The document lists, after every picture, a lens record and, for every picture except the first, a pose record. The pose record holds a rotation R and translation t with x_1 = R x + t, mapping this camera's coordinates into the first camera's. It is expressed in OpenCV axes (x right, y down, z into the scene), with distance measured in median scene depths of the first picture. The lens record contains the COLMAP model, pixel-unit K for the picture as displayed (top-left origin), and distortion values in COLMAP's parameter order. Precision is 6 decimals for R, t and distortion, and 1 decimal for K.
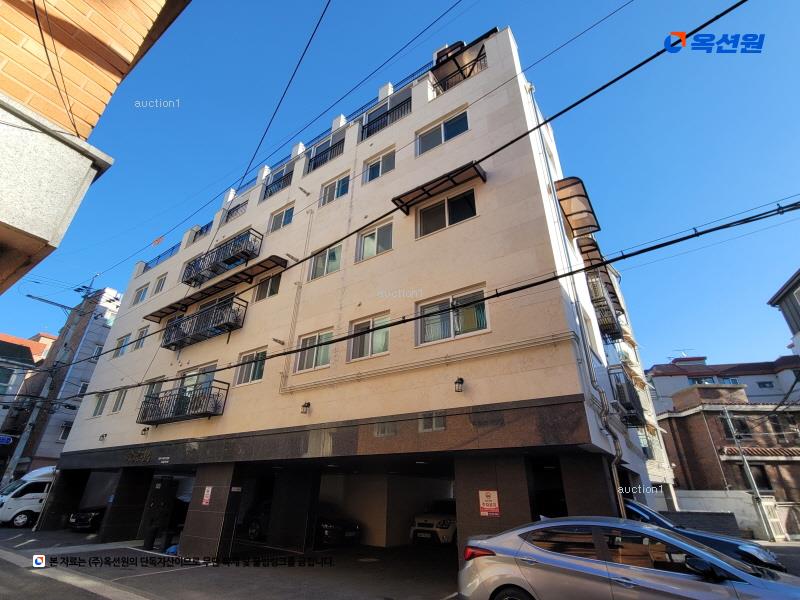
lens RADIAL K [[383.5, 0, 400.0], [0, 383.5, 300.0], [0, 0, 1]] dist [-0.001325, 0.000279]
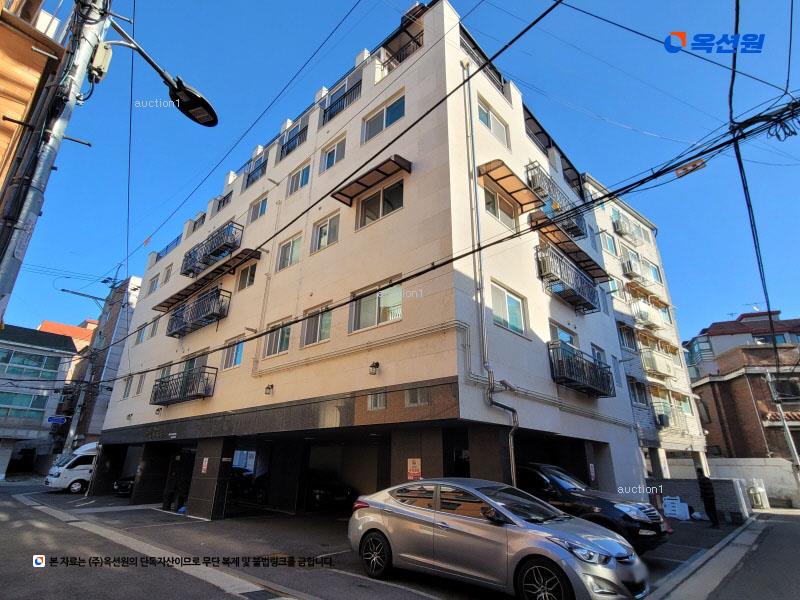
lens RADIAL K [[415.5, 0, 400.0], [0, 415.5, 300.0], [0, 0, 1]] dist [0.000650, 0.000007]
pose [[0.991259, -0.053738, -0.120486, 0.195327], [0.064402, 0.994174, 0.086432, -0.040169], [0.115140, -0.093436, 0.988945, -0.091838]]
